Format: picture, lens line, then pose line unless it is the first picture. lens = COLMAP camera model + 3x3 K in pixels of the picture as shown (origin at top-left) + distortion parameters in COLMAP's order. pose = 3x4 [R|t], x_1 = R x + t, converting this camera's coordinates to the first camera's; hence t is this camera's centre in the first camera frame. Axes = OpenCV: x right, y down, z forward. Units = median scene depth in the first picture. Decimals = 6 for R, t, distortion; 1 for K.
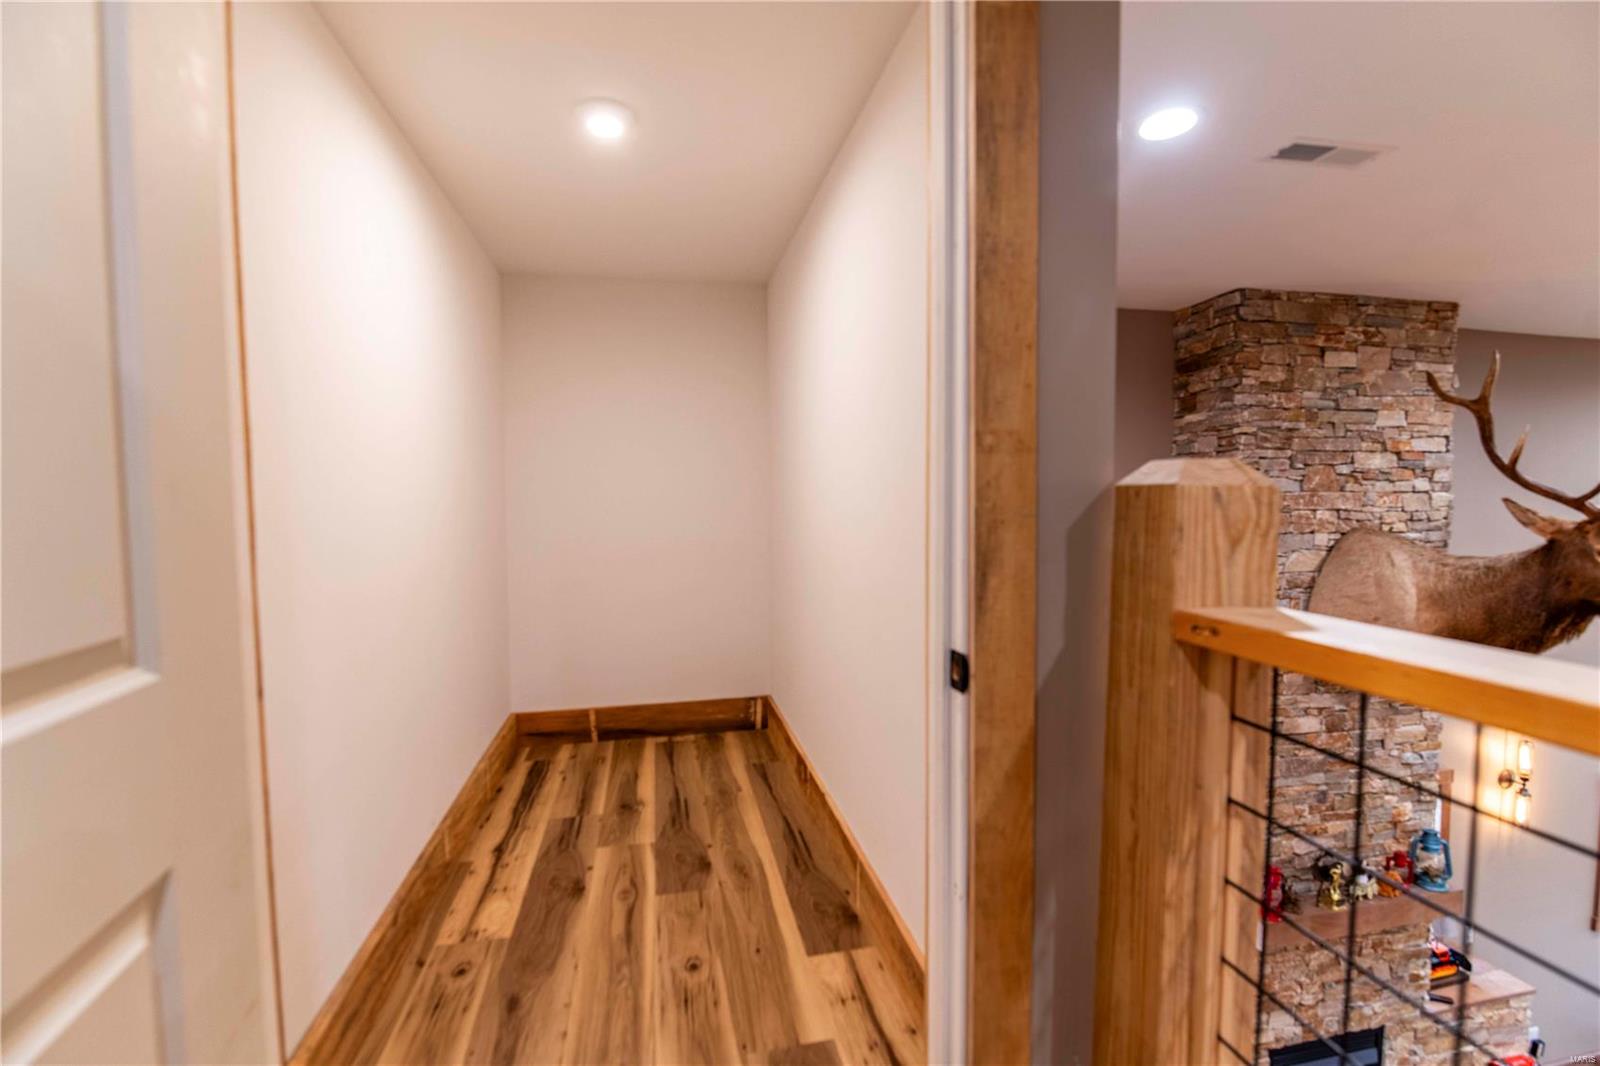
lens RADIAL K [[687.7, 0, 799.8], [0, 687.7, 535.2], [0, 0, 1]] dist [-0.001160, -0.006727]
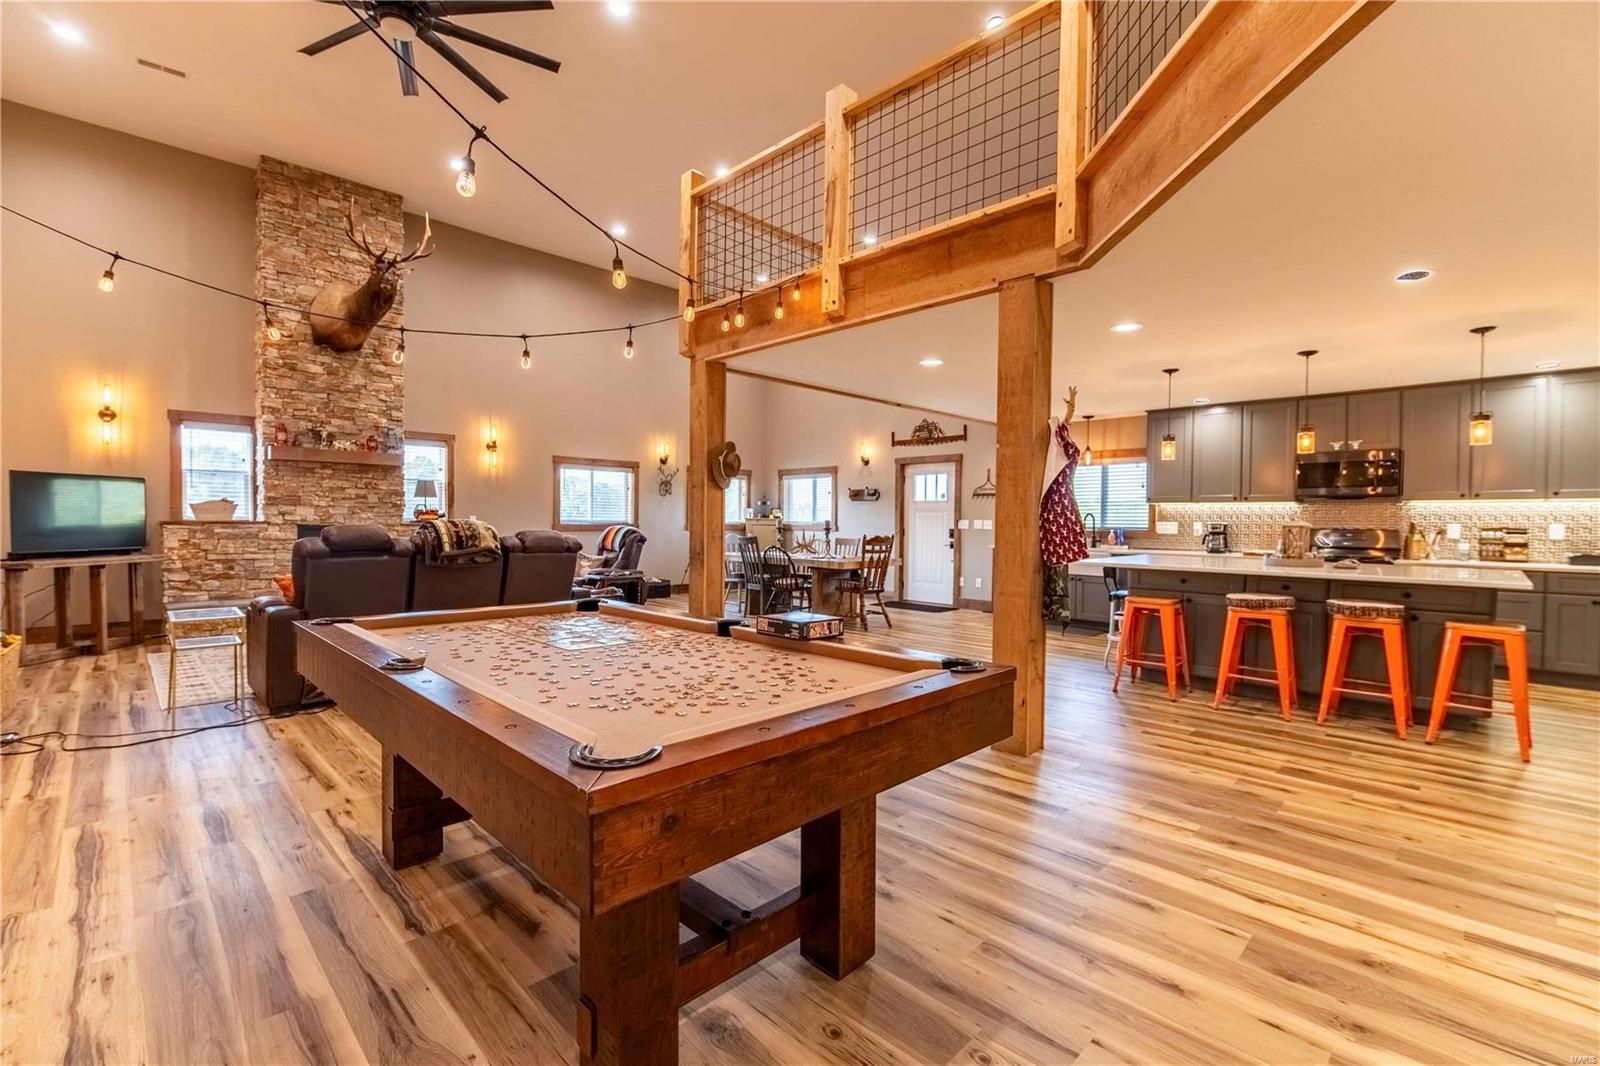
lens RADIAL K [[696.7, 0, 799.2], [0, 696.7, 534.2], [0, 0, 1]] dist [-0.002204, -0.006349]
pose [[0.835868, 0.002410, 0.548925, 0.816524], [0.015756, 0.999473, -0.028380, 0.880853], [-0.548705, 0.032371, 0.835389, -1.635690]]
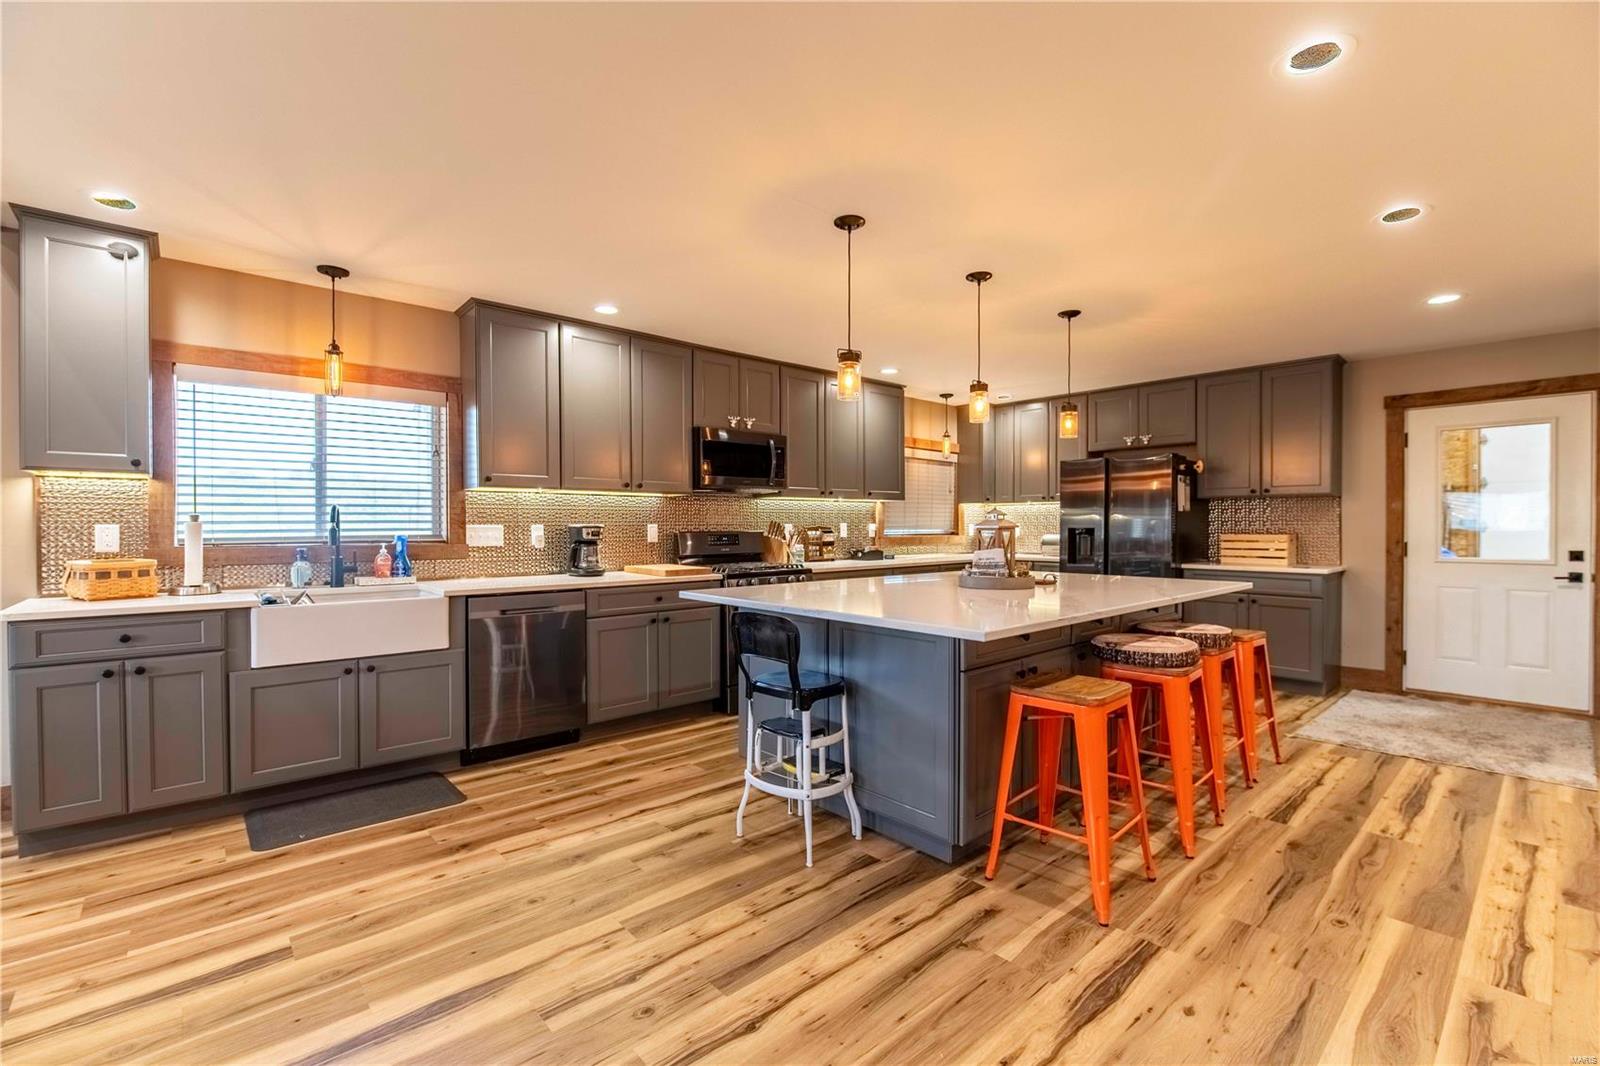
lens RADIAL K [[687.7, 0, 799.8], [0, 687.7, 535.2], [0, 0, 1]] dist [-0.001160, -0.006727]
pose [[-0.502454, -0.005772, 0.864585, 1.781128], [0.052024, 0.997964, 0.036896, 0.798967], [-0.863037, 0.063517, -0.501131, -0.258672]]
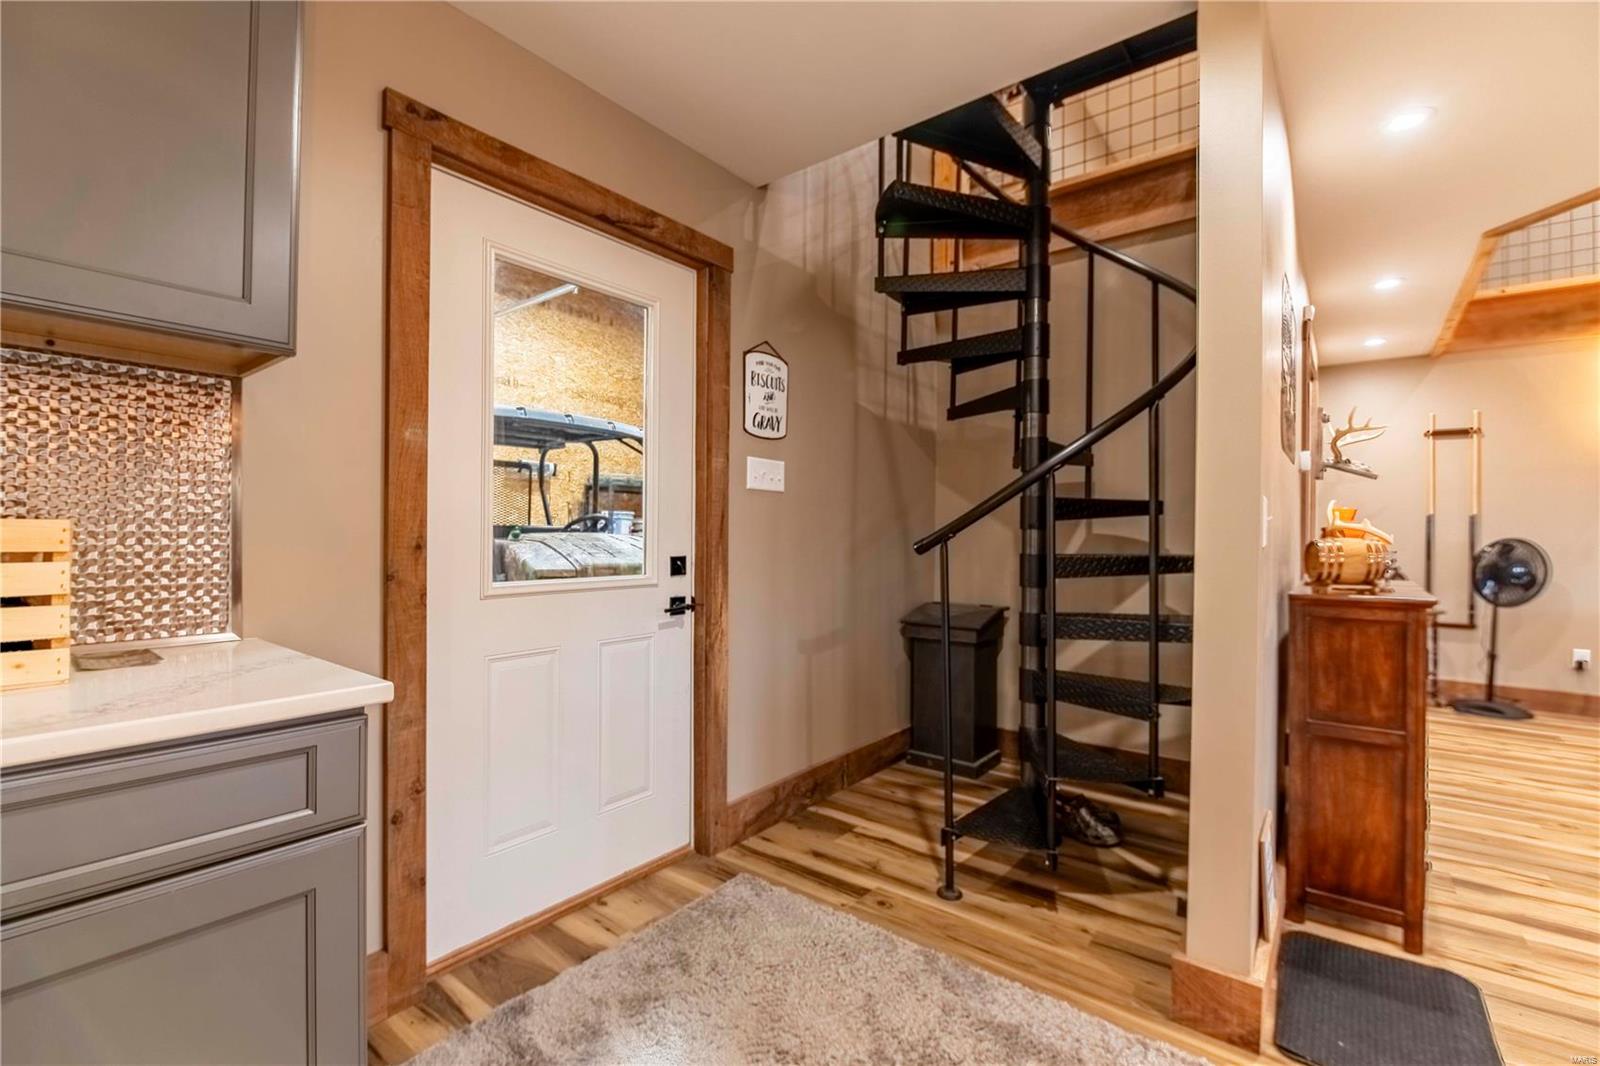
lens RADIAL K [[687.7, 0, 799.8], [0, 687.7, 535.2], [0, 0, 1]] dist [-0.001160, -0.006727]
pose [[-0.773732, -0.001476, -0.633511, 2.494987], [-0.041745, 0.997943, 0.048660, 0.890012], [0.632136, 0.064096, -0.772202, -1.531946]]
